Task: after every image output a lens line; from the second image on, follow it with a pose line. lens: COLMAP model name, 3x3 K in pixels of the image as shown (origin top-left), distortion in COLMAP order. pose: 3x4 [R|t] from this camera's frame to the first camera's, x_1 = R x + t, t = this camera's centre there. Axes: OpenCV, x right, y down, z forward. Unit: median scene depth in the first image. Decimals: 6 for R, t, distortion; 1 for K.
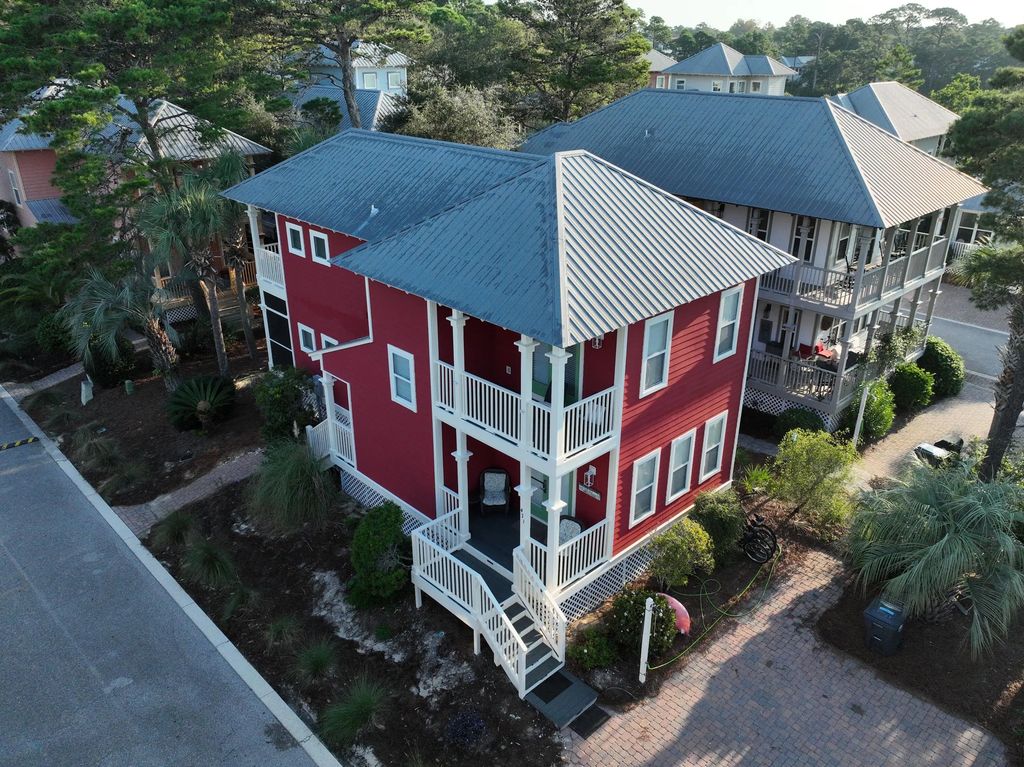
lens RADIAL K [[775.7, 0, 519.4], [0, 775.7, 380.6], [0, 0, 1]] dist [0.000620, 0.008510]
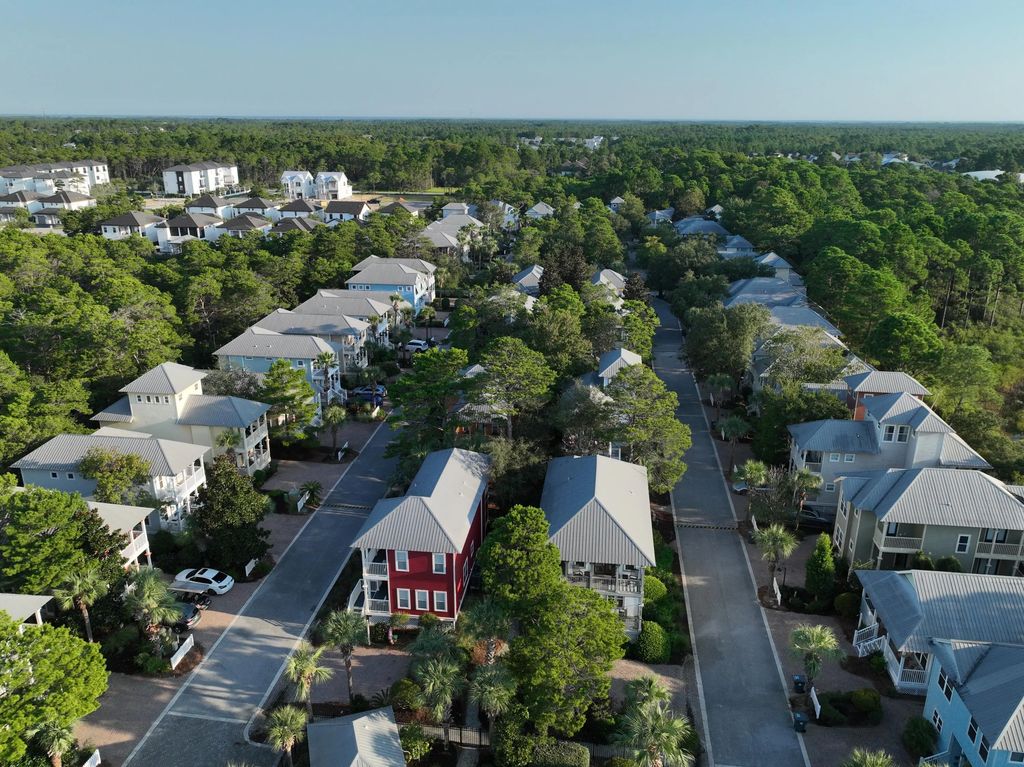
lens RADIAL K [[775.7, 0, 519.4], [0, 775.7, 380.6], [0, 0, 1]] dist [0.000620, 0.008510]
pose [[0.626391, 0.246114, -0.739637, 2.765425], [-0.313598, 0.948241, 0.049944, -1.094130], [0.713646, 0.200664, 0.671151, -1.083546]]
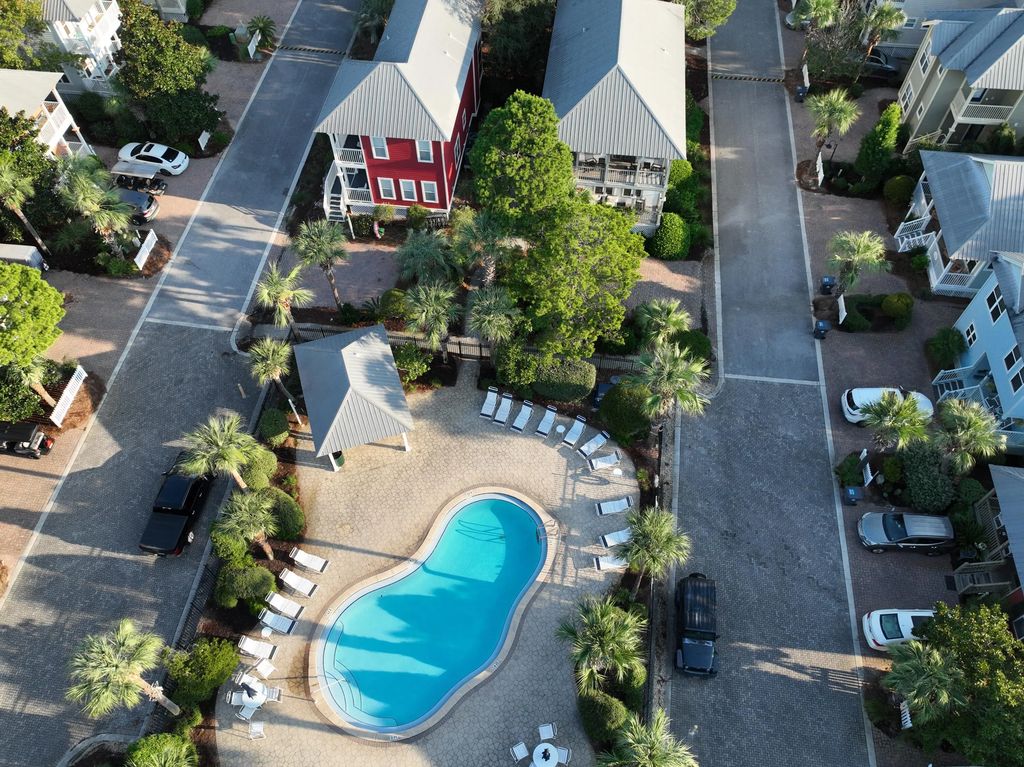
lens RADIAL K [[775.7, 0, 519.4], [0, 775.7, 380.6], [0, 0, 1]] dist [0.000620, 0.008510]
pose [[0.627479, 0.637638, -0.446864, 2.251170], [-0.310456, 0.731200, 0.607424, -1.261829], [0.714064, -0.242414, 0.656771, -0.711674]]
